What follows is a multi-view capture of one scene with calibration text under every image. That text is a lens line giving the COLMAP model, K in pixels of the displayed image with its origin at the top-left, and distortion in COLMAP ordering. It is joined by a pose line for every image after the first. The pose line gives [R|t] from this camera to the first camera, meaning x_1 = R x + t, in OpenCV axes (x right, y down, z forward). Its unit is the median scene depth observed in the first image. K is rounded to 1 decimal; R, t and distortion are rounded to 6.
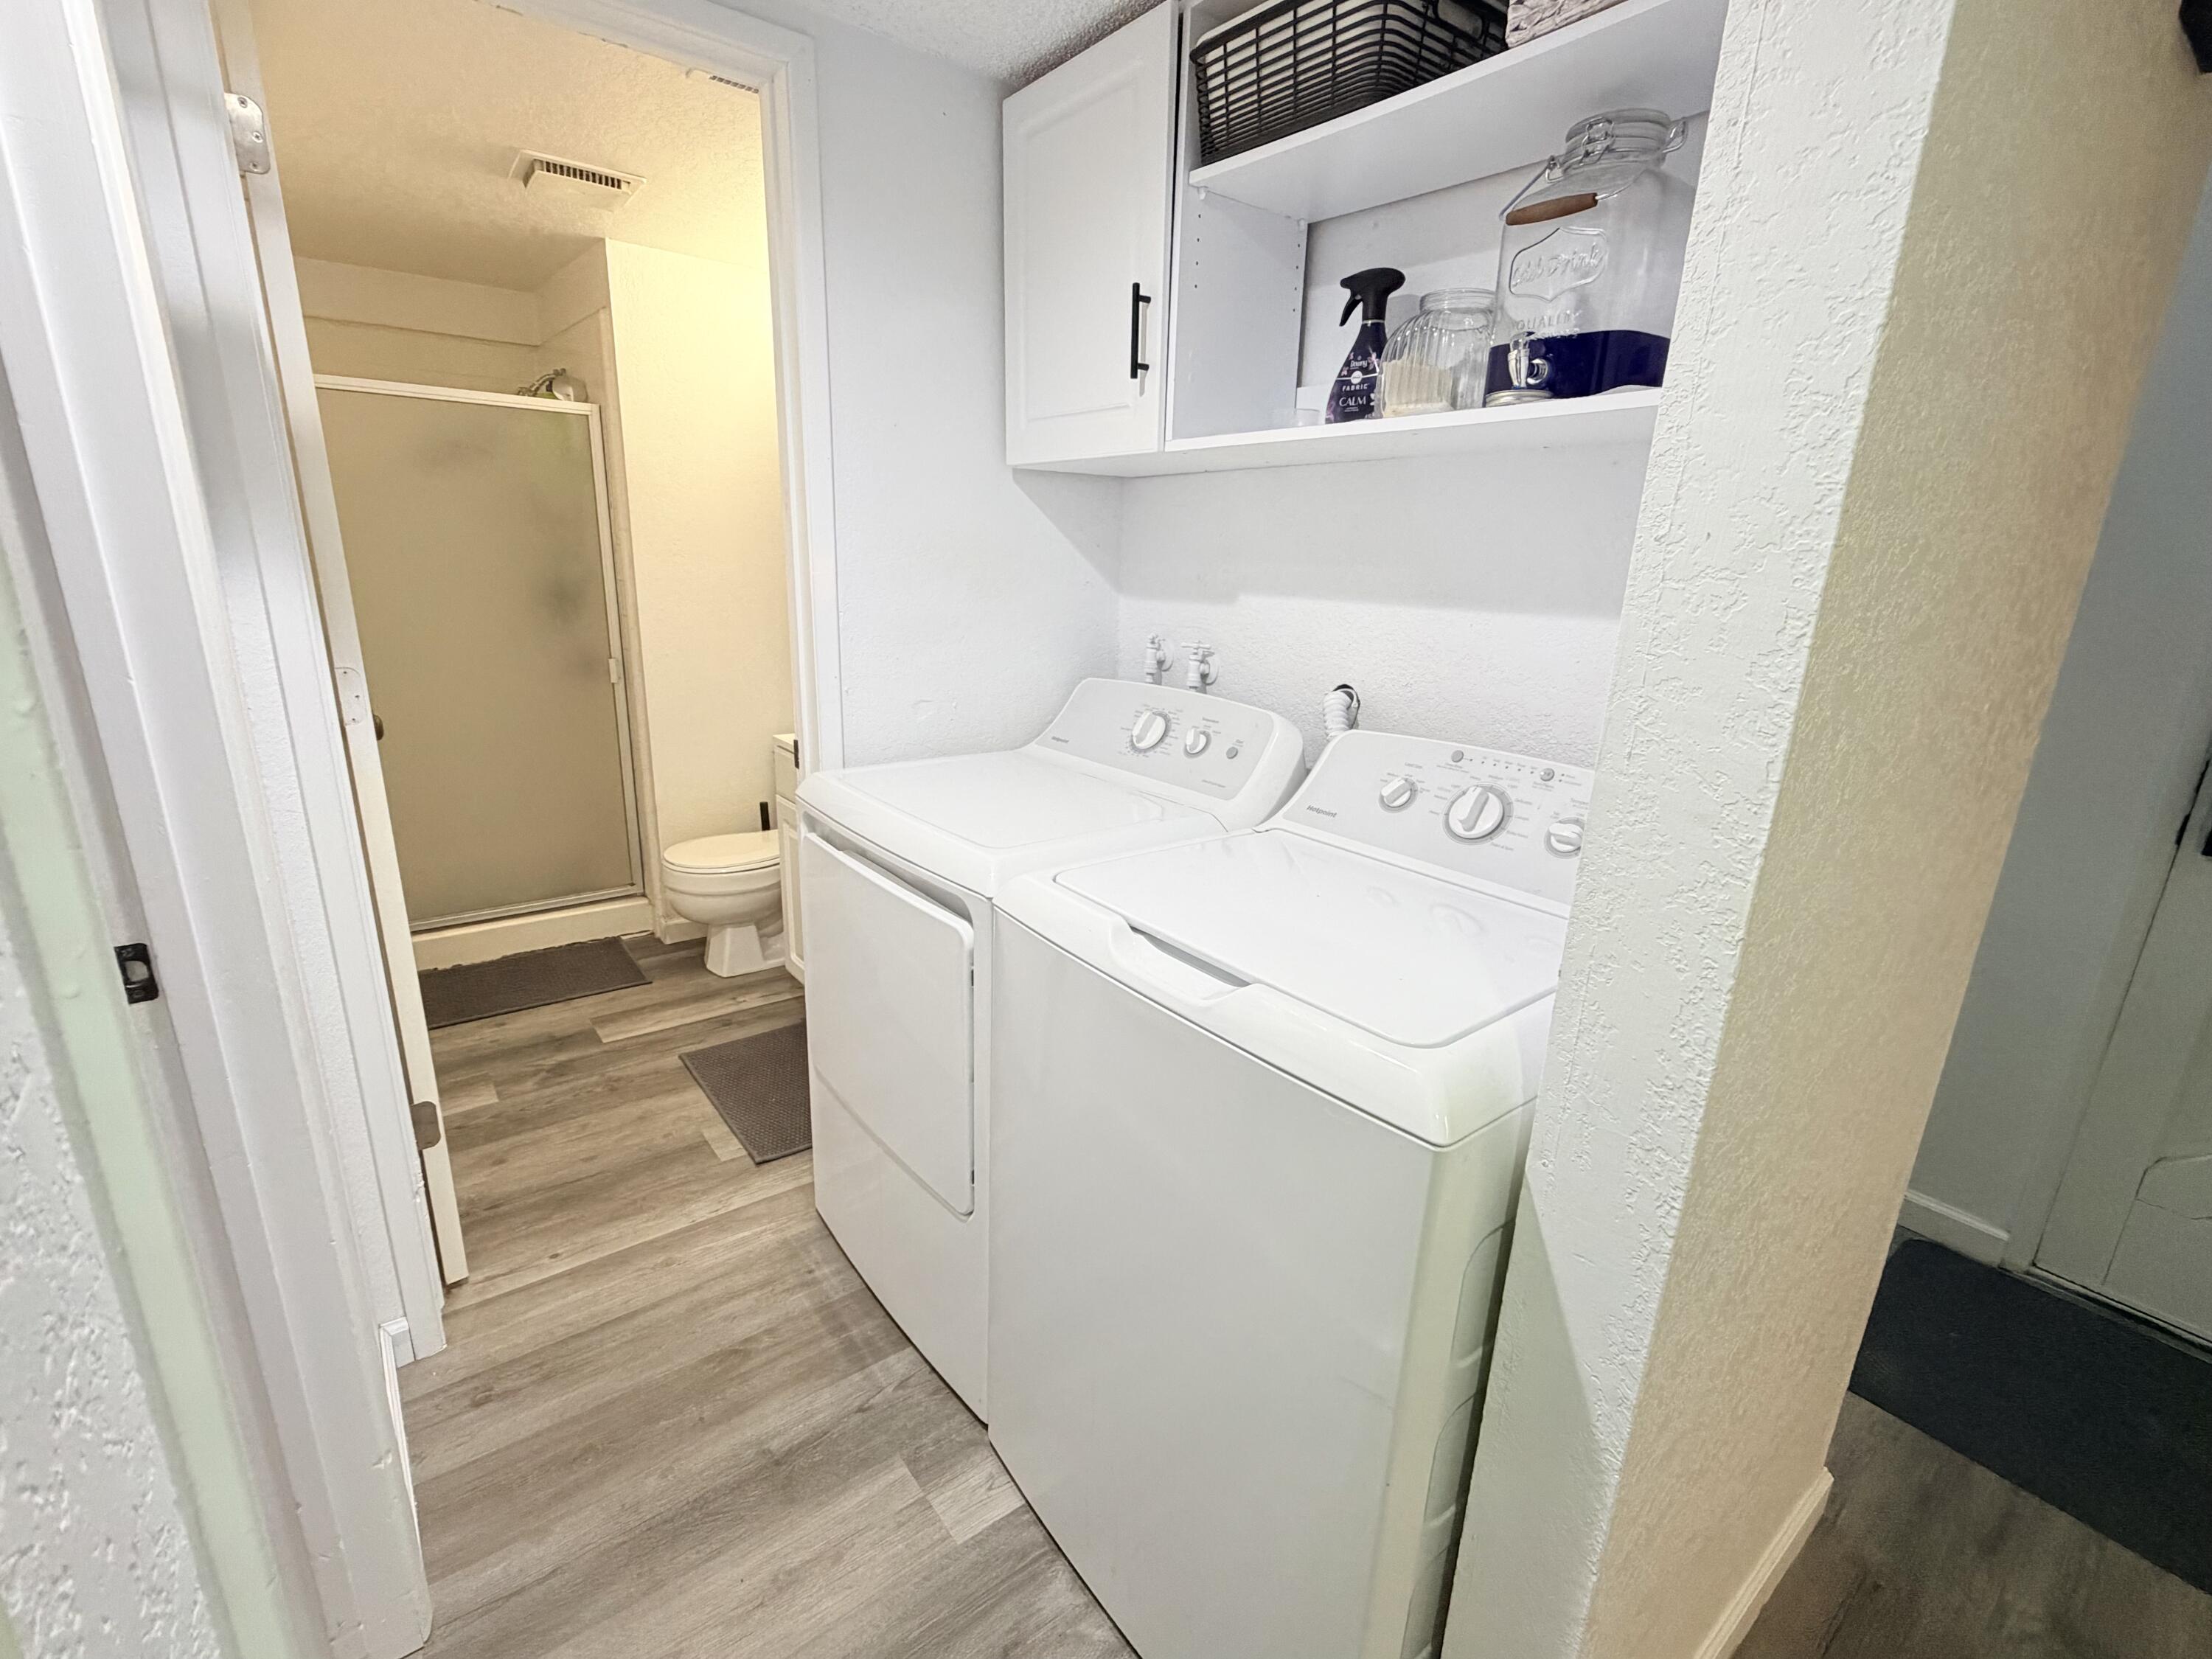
lens RADIAL K [[992.7, 0, 1106.0], [0, 992.7, 829.5], [0, 0, 1]] dist [-0.001756, -0.000132]
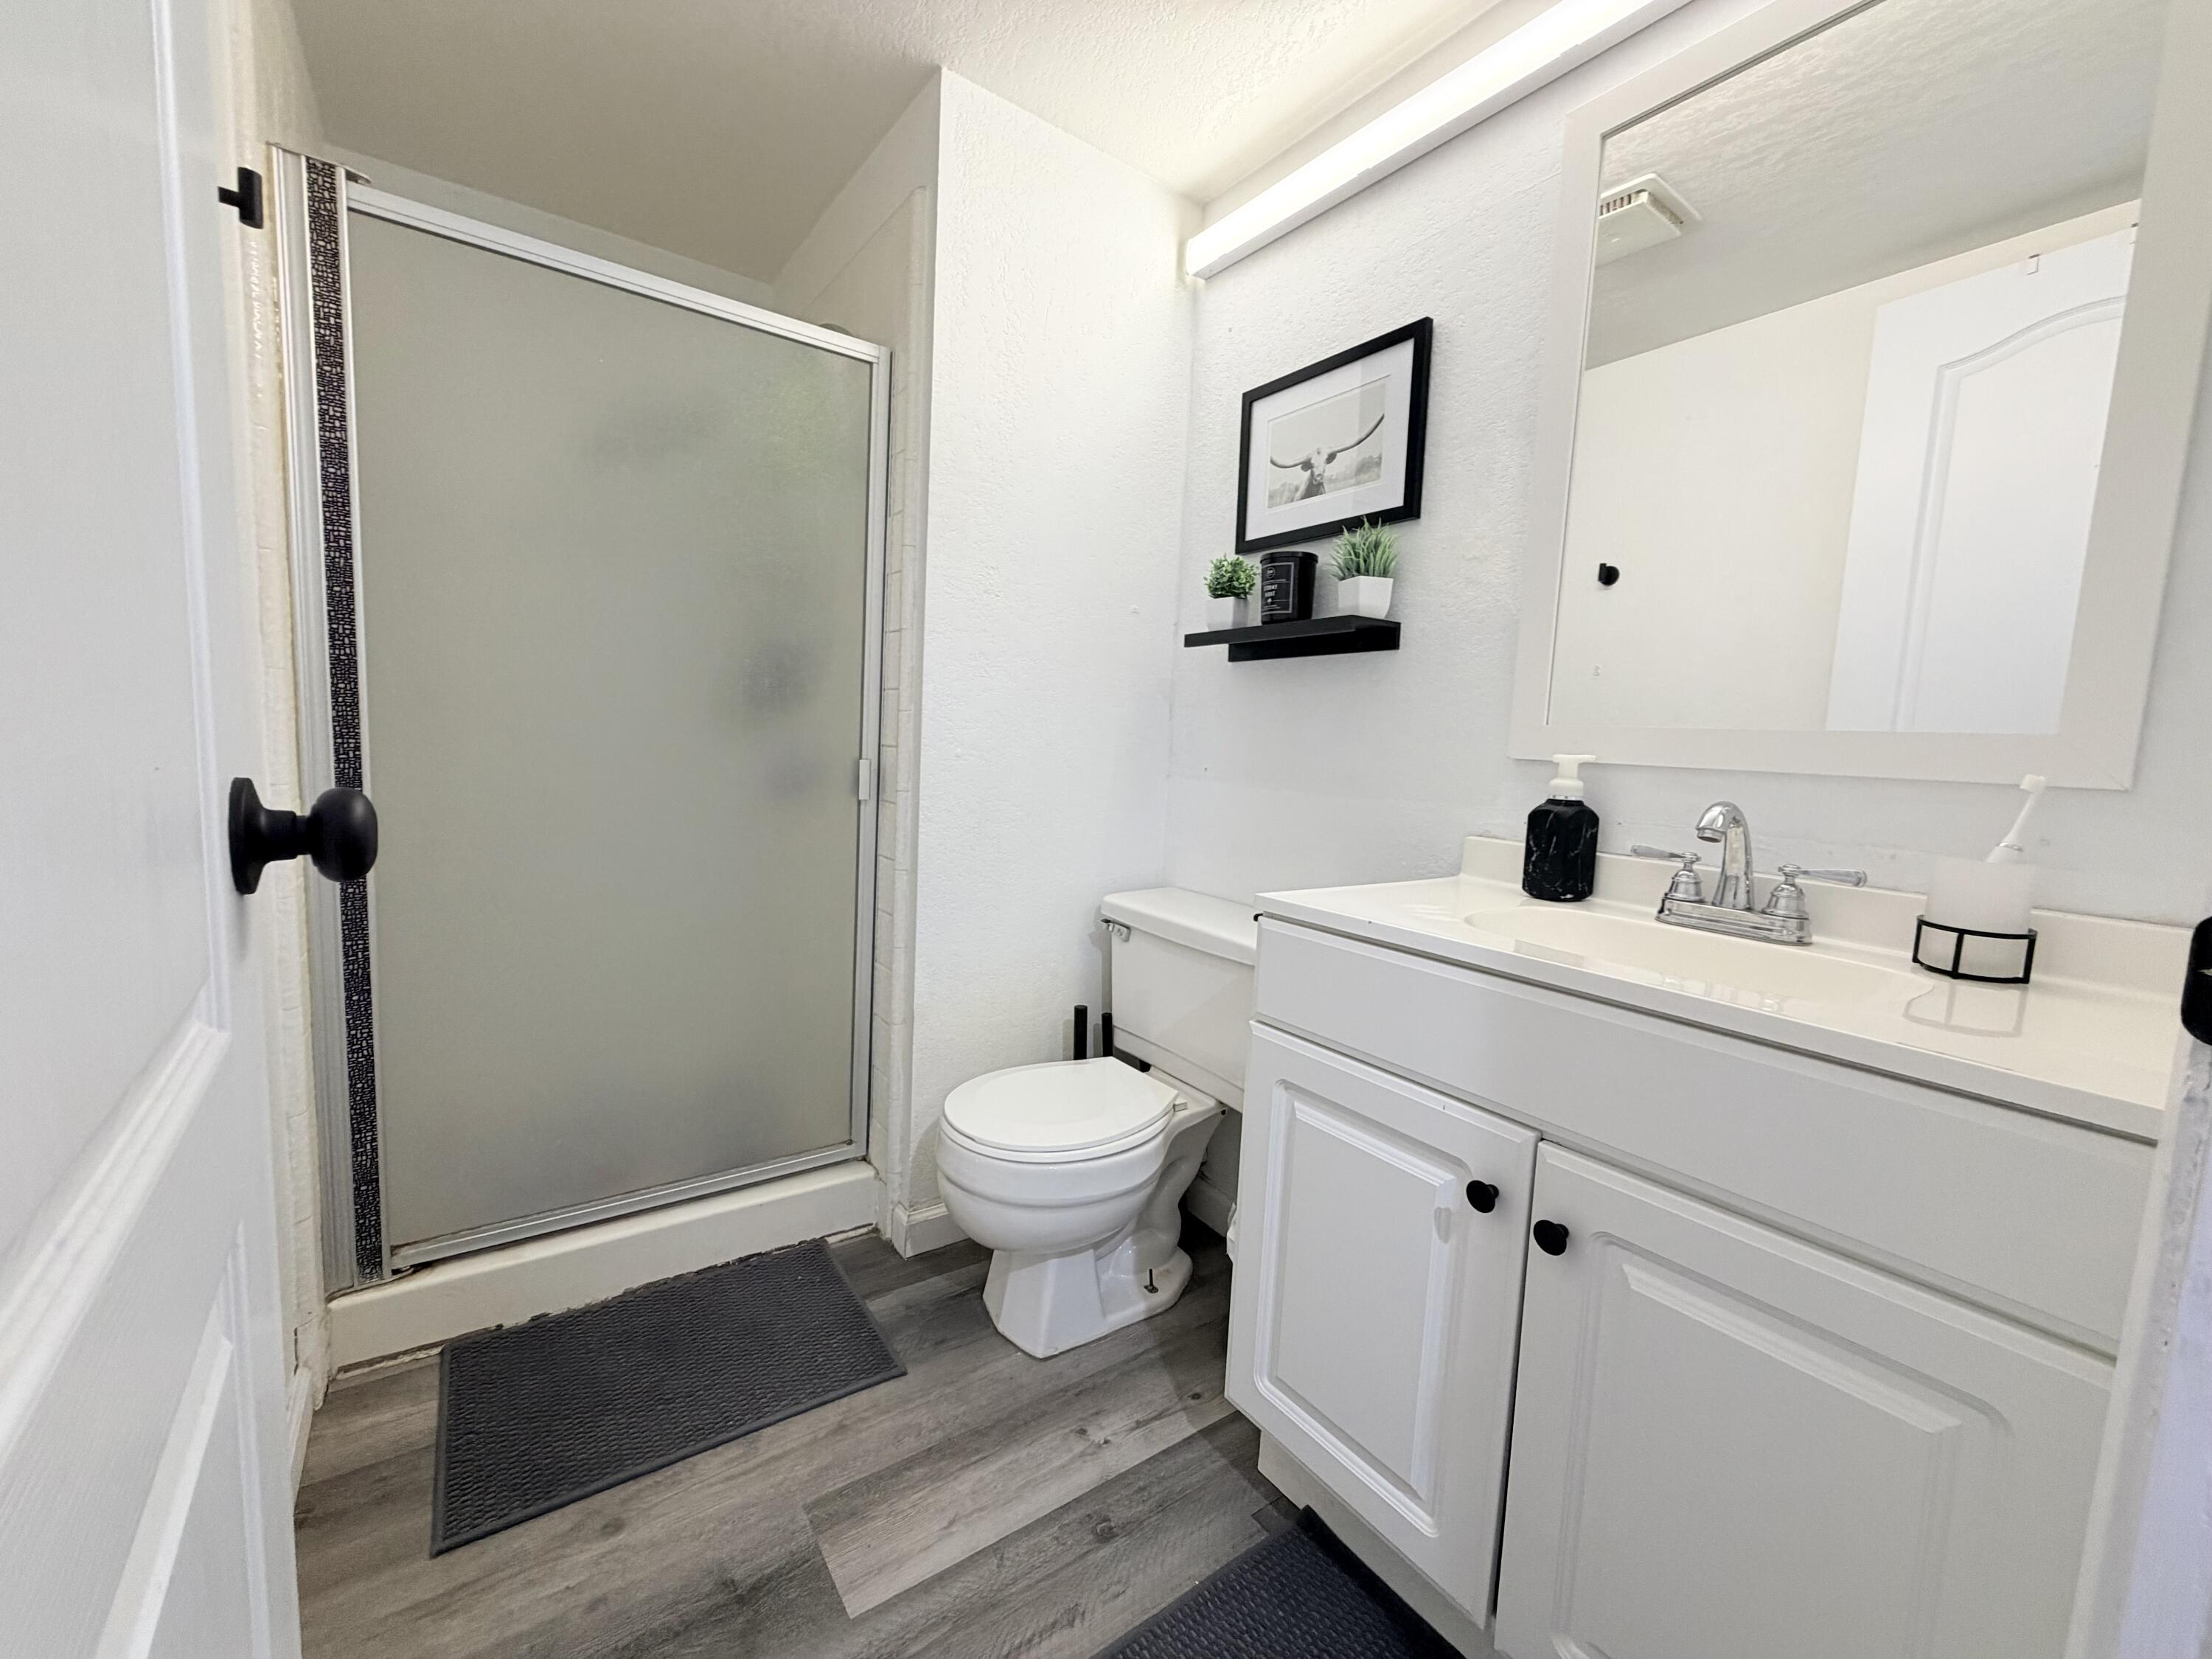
lens RADIAL K [[878.1, 0, 1098.5], [0, 878.1, 829.0], [0, 0, 1]] dist [-0.000519, -0.000143]
pose [[0.998701, 0.016809, -0.048102, -0.326704], [-0.025101, 0.983824, -0.177370, -0.040718], [0.044343, 0.178347, 0.982968, 0.489205]]
